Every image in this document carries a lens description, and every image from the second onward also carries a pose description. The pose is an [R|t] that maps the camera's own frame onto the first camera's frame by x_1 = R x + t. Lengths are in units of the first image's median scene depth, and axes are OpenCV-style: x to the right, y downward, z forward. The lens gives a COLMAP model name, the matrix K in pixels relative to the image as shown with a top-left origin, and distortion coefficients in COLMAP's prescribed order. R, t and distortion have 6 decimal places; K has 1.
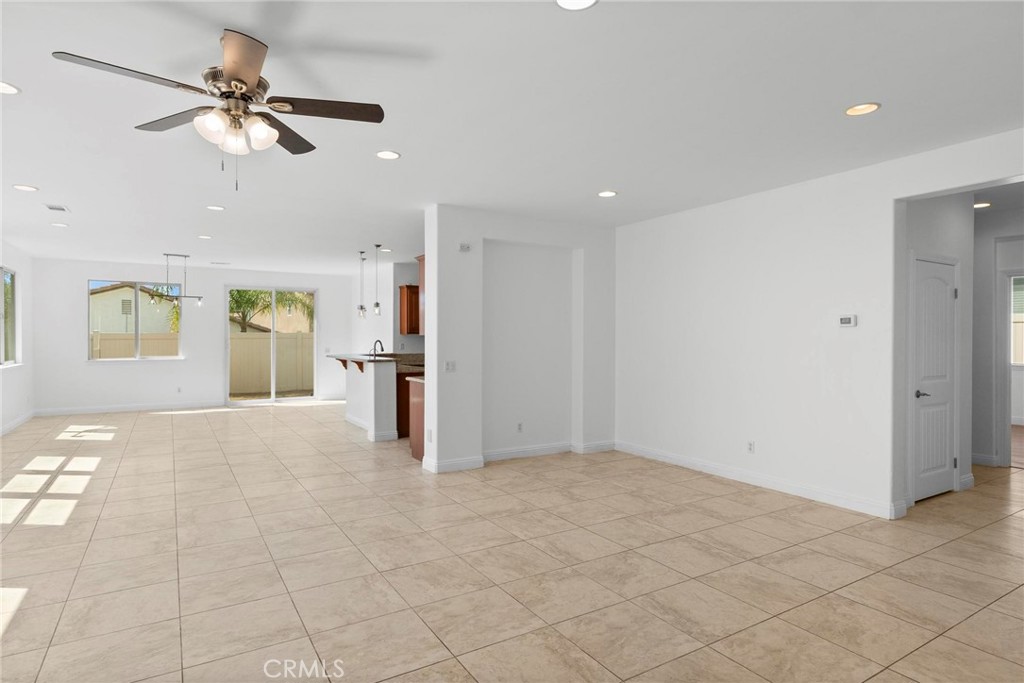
lens RADIAL K [[558.6, 0, 507.5], [0, 558.6, 337.3], [0, 0, 1]] dist [0.006774, -0.000897]
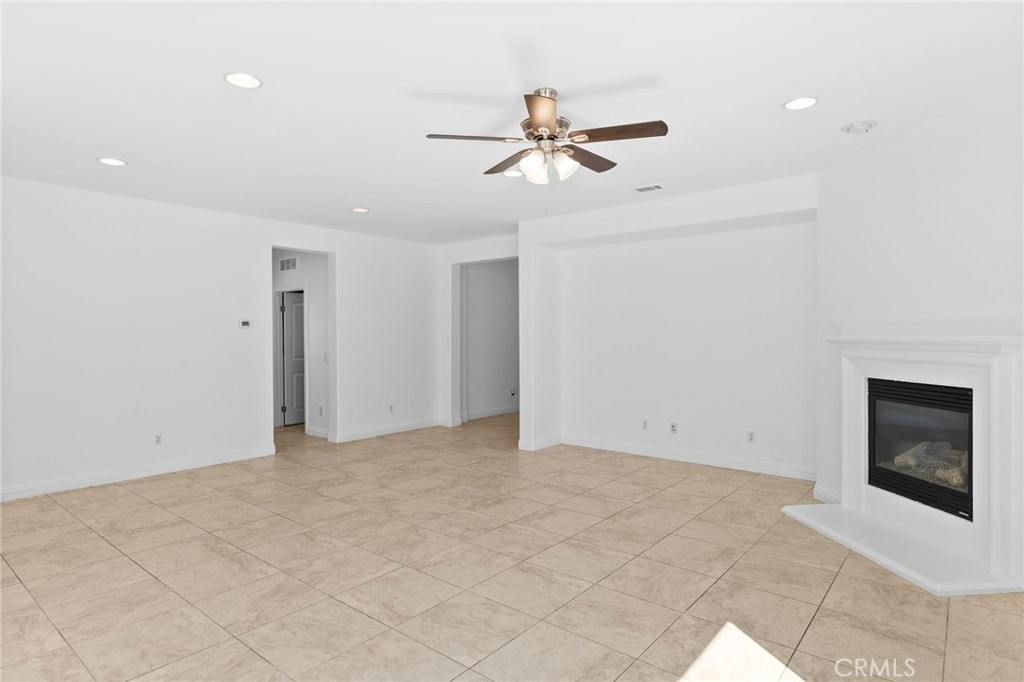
lens RADIAL K [[558.6, 0, 510.5], [0, 558.6, 341.6], [0, 0, 1]] dist [0.006774, -0.000897]
pose [[-0.332895, -0.010778, 0.942902, -1.202010], [0.002731, 0.999919, 0.012394, -0.000341], [-0.942960, 0.006701, -0.332839, 1.113024]]
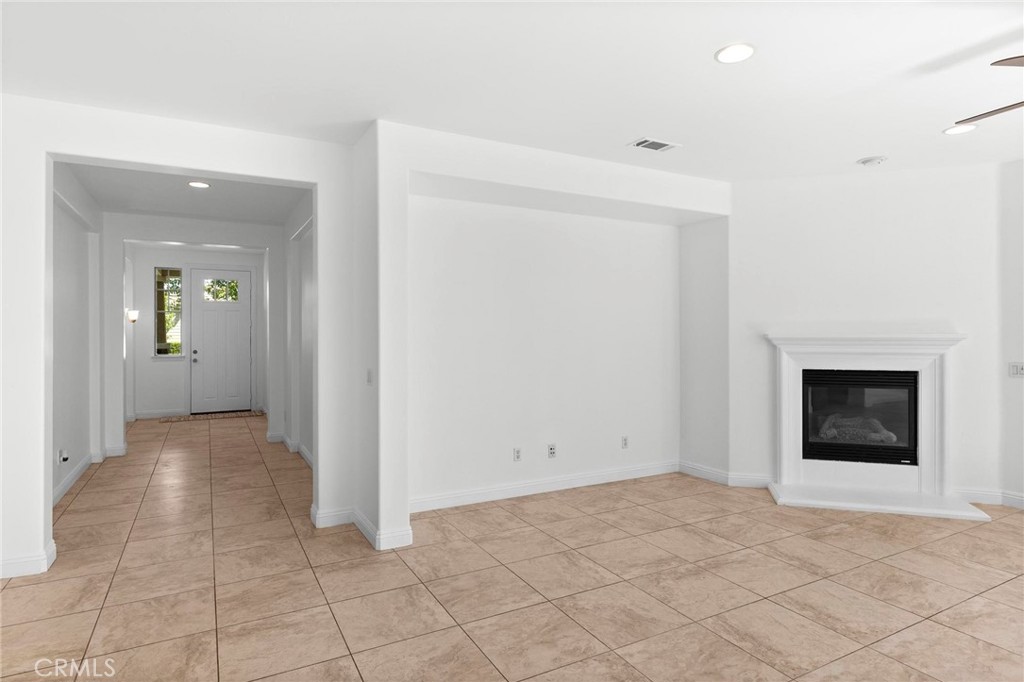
lens RADIAL K [[558.6, 0, 516.7], [0, 558.6, 297.7], [0, 0, 1]] dist [0.006774, -0.000897]
pose [[-0.999240, 0.000637, 0.038965, 0.354445], [-0.001912, 0.997860, -0.065354, 0.006036], [-0.038923, -0.065379, -0.997101, 1.475808]]
